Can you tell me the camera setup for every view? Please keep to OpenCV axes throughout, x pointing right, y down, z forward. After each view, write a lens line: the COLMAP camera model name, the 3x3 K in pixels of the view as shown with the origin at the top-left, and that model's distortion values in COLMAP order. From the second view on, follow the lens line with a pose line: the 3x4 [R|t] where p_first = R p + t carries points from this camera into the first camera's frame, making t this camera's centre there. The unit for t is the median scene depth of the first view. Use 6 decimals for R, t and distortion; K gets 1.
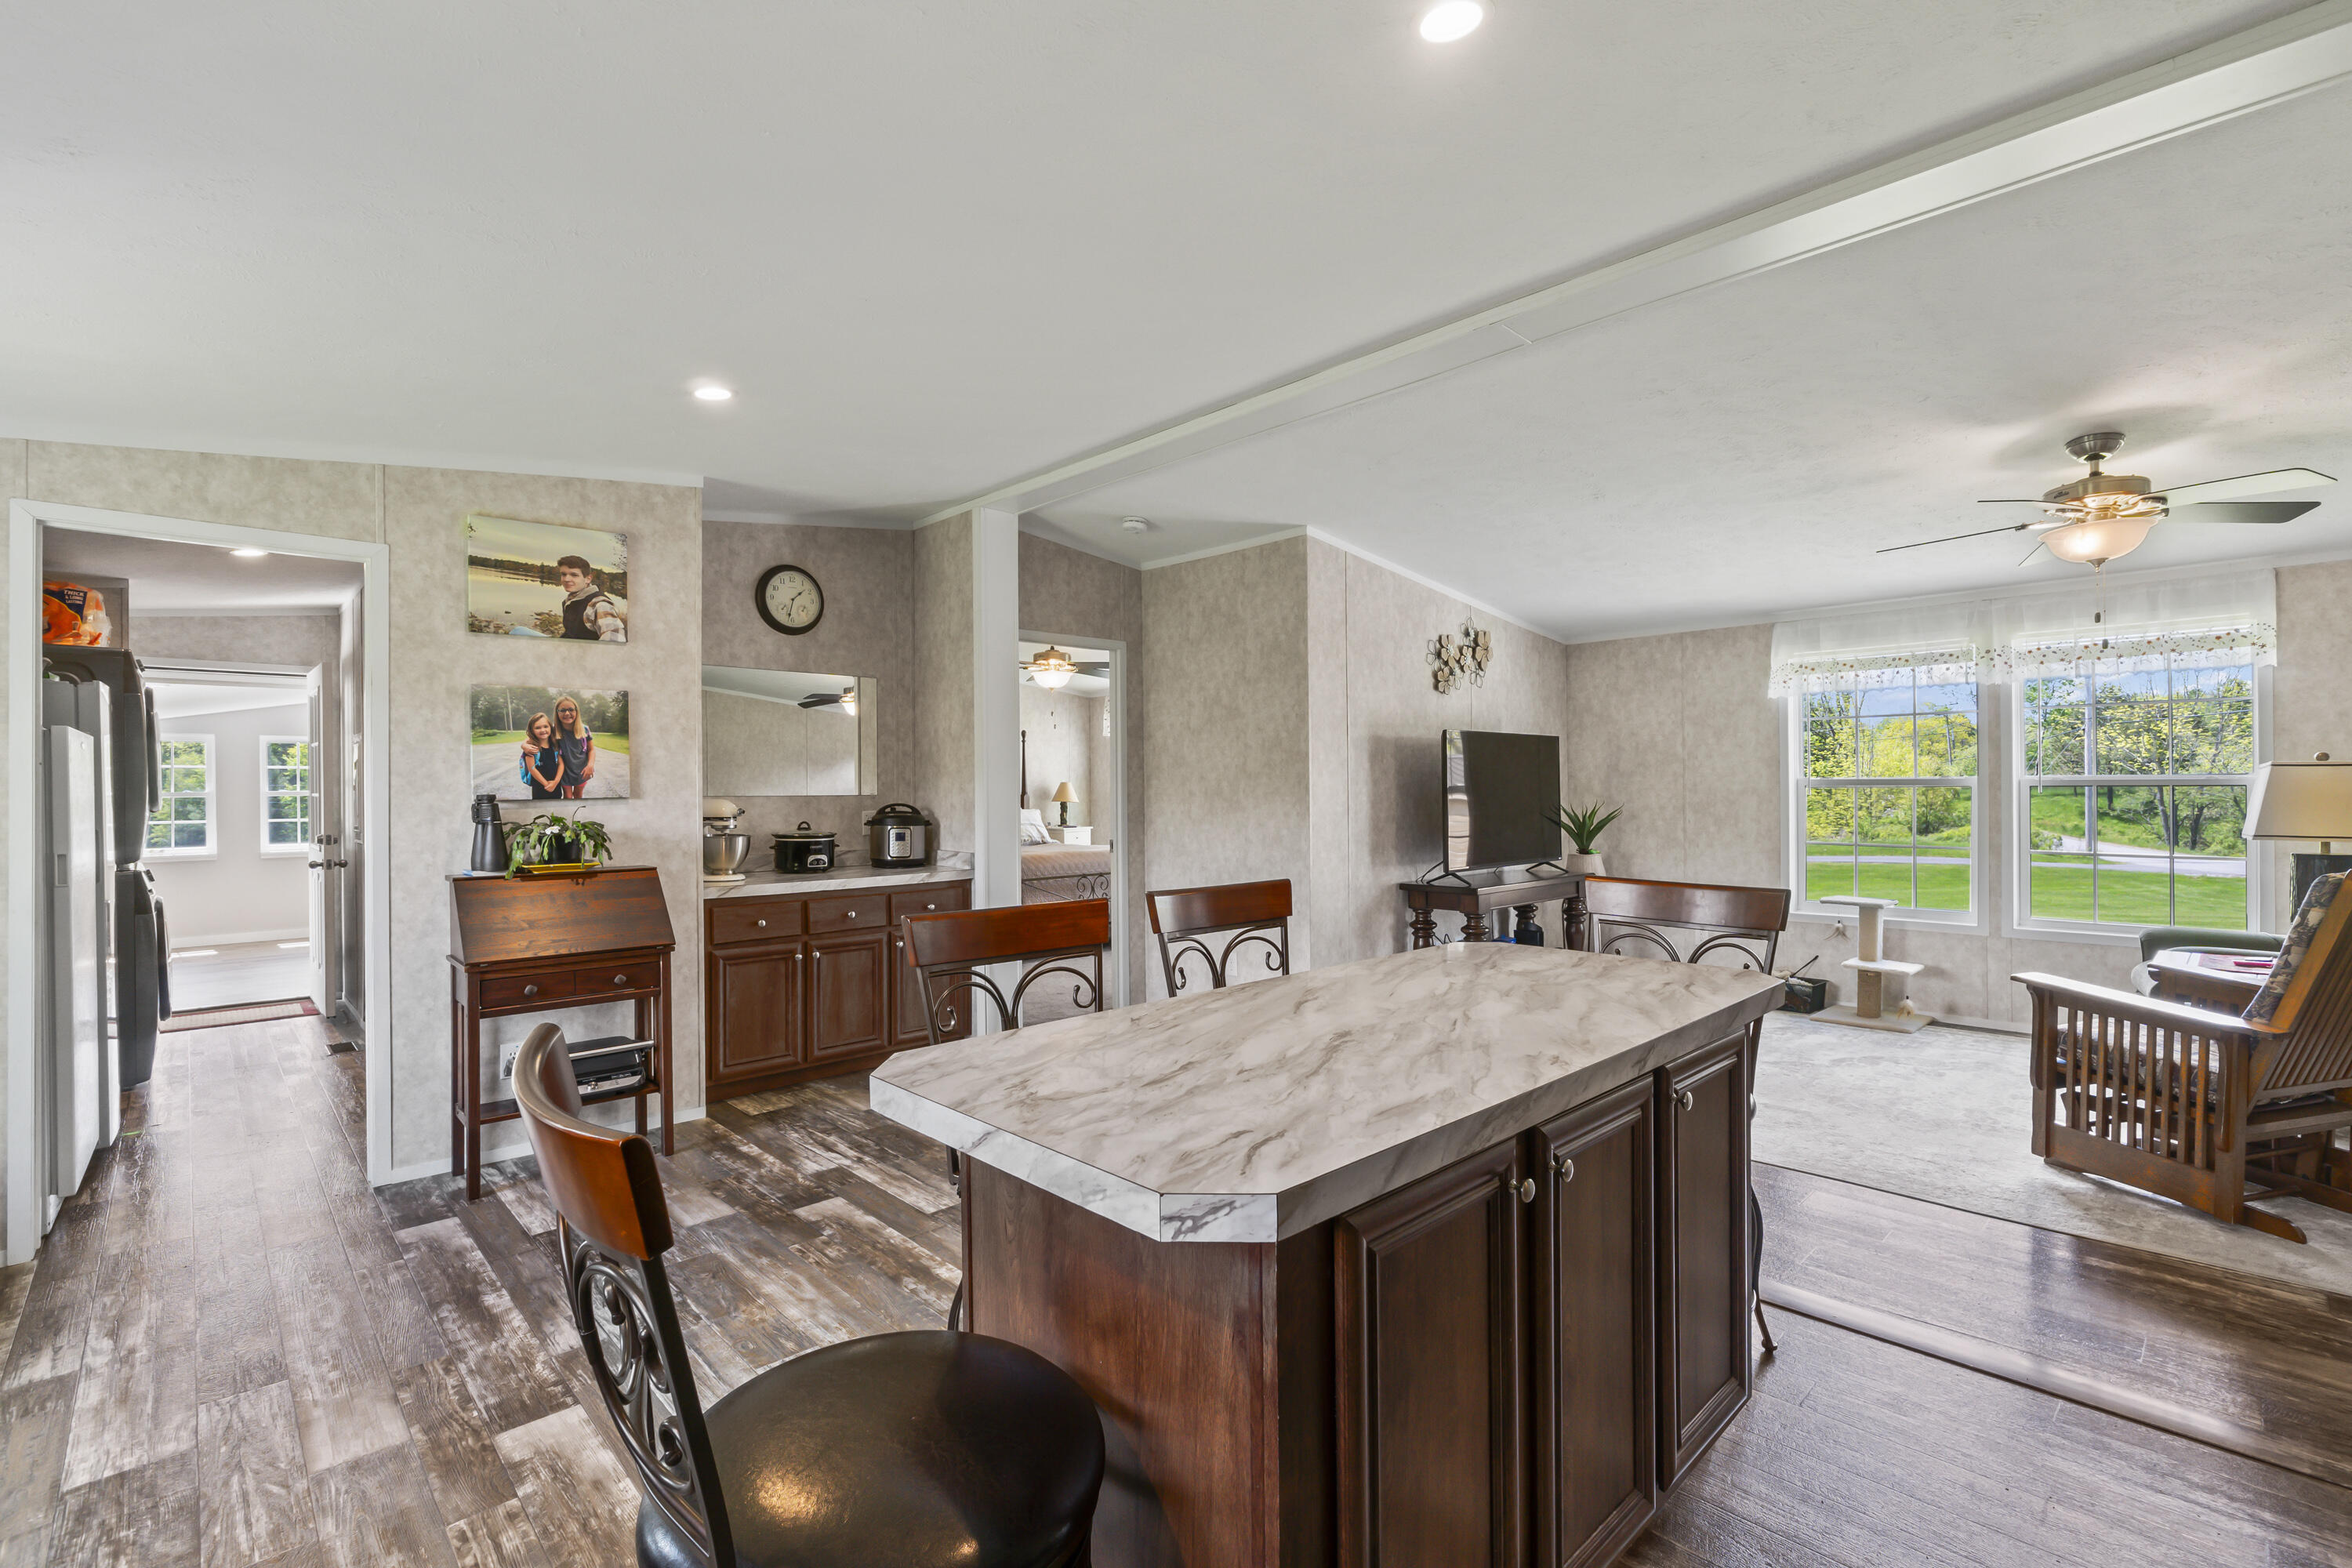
lens RADIAL K [[1049.5, 0, 1174.3], [0, 1049.5, 807.5], [0, 0, 1]] dist [-0.003356, -0.001374]
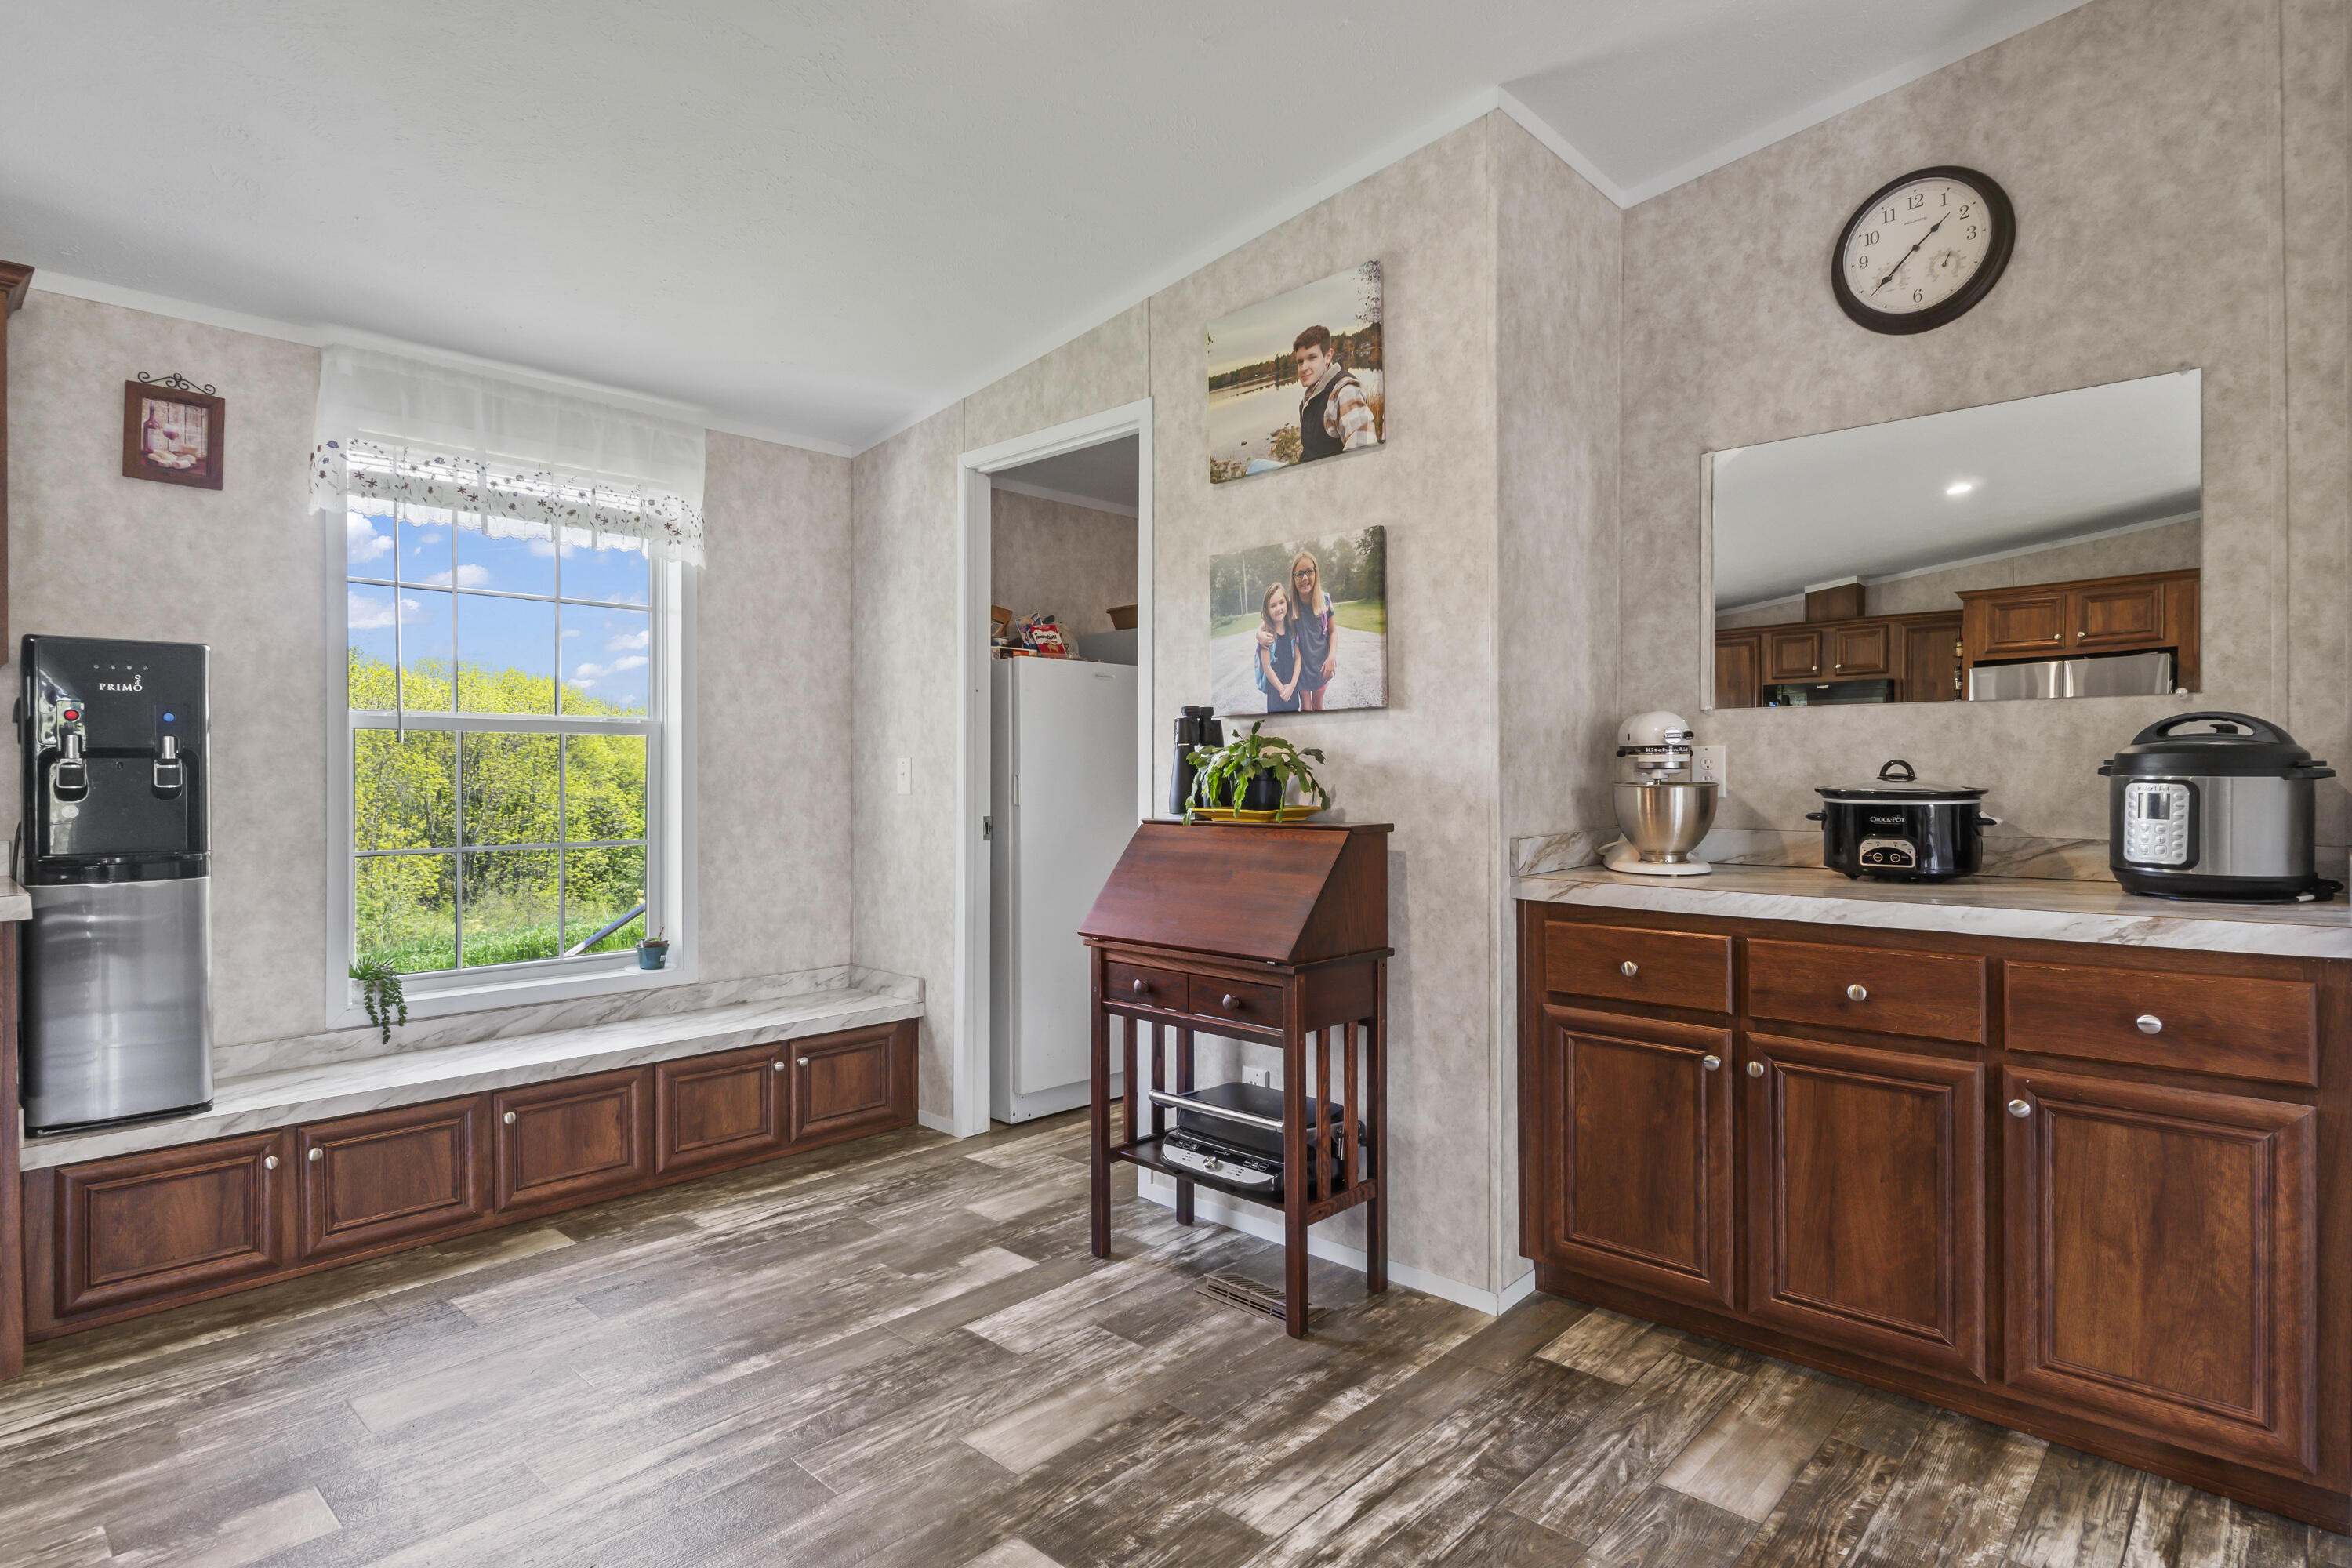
lens RADIAL K [[1225.5, 0, 1172.9], [0, 1225.5, 779.9], [0, 0, 1]] dist [-0.005882, -0.000504]
pose [[0.053136, 0.010560, -0.998531, 0.160130], [-0.015215, 0.999837, 0.009764, 0.026730], [0.998471, 0.014674, 0.053288, 0.860650]]
